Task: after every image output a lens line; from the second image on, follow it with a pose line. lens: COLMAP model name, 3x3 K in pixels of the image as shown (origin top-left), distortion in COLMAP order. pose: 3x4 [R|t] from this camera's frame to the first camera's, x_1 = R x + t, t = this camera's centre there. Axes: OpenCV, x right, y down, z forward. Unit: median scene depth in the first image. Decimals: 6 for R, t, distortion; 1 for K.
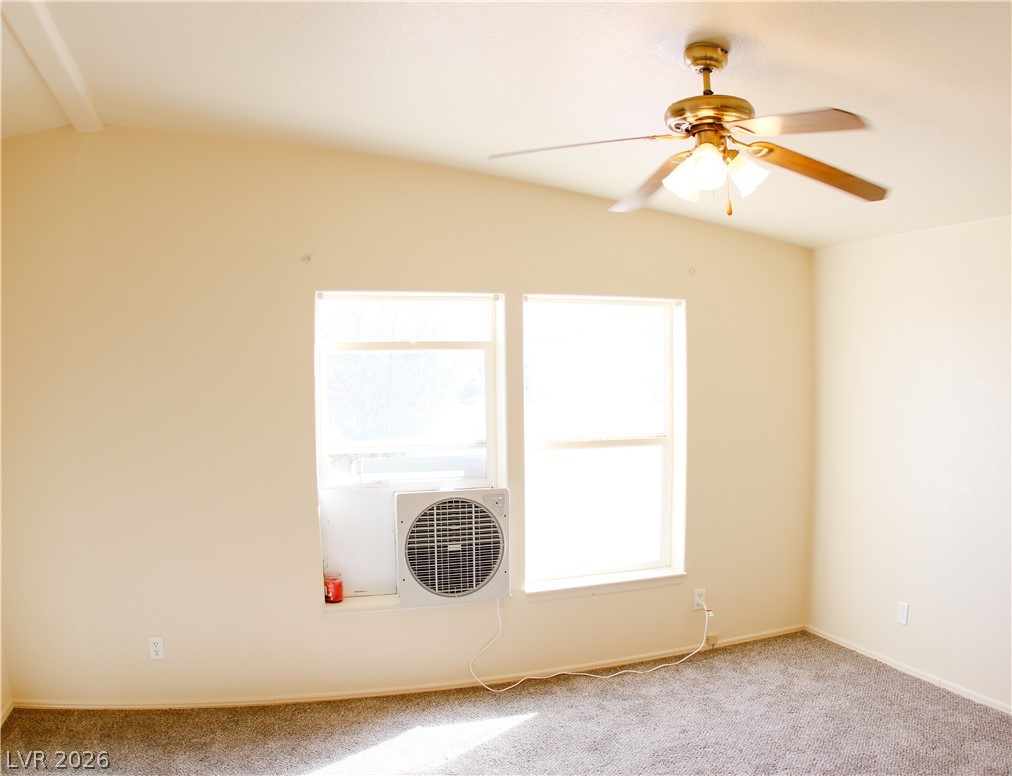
lens RADIAL K [[798.2, 0, 524.0], [0, 798.2, 399.4], [0, 0, 1]] dist [-0.330736, 0.114871]
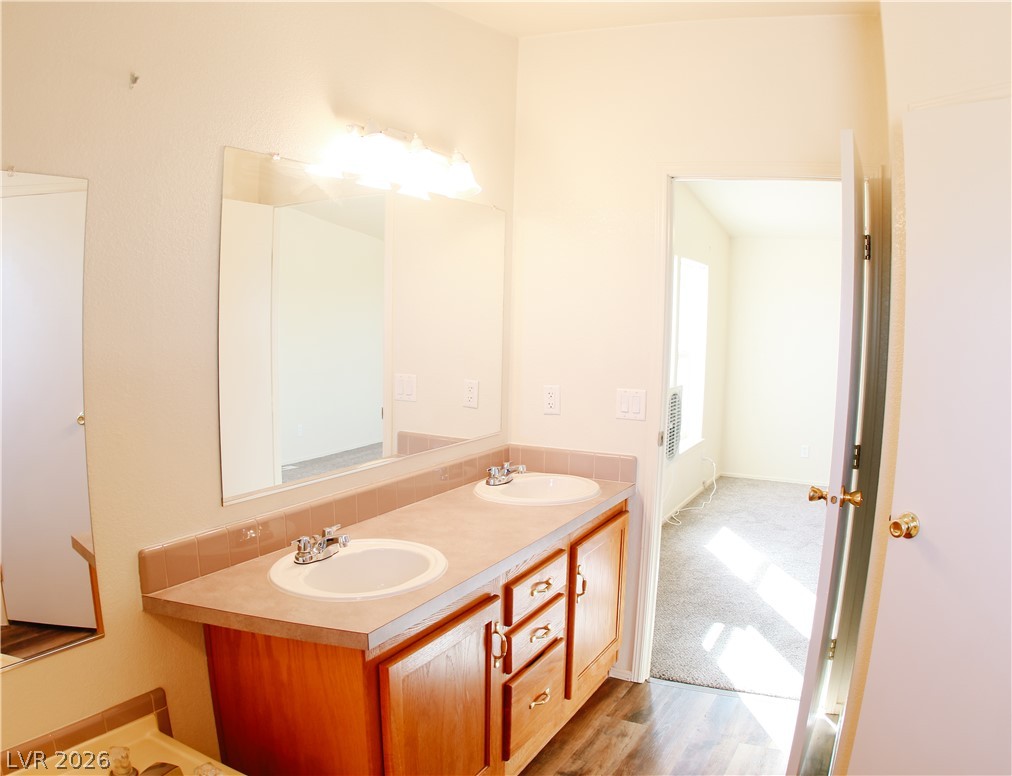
lens RADIAL K [[798.2, 0, 524.0], [0, 798.2, 399.4], [0, 0, 1]] dist [-0.330736, 0.114871]
pose [[0.698912, -0.046544, 0.713692, -1.329323], [-0.005753, 0.997482, 0.070686, 0.038923], [-0.715185, -0.053509, 0.696884, 0.176771]]
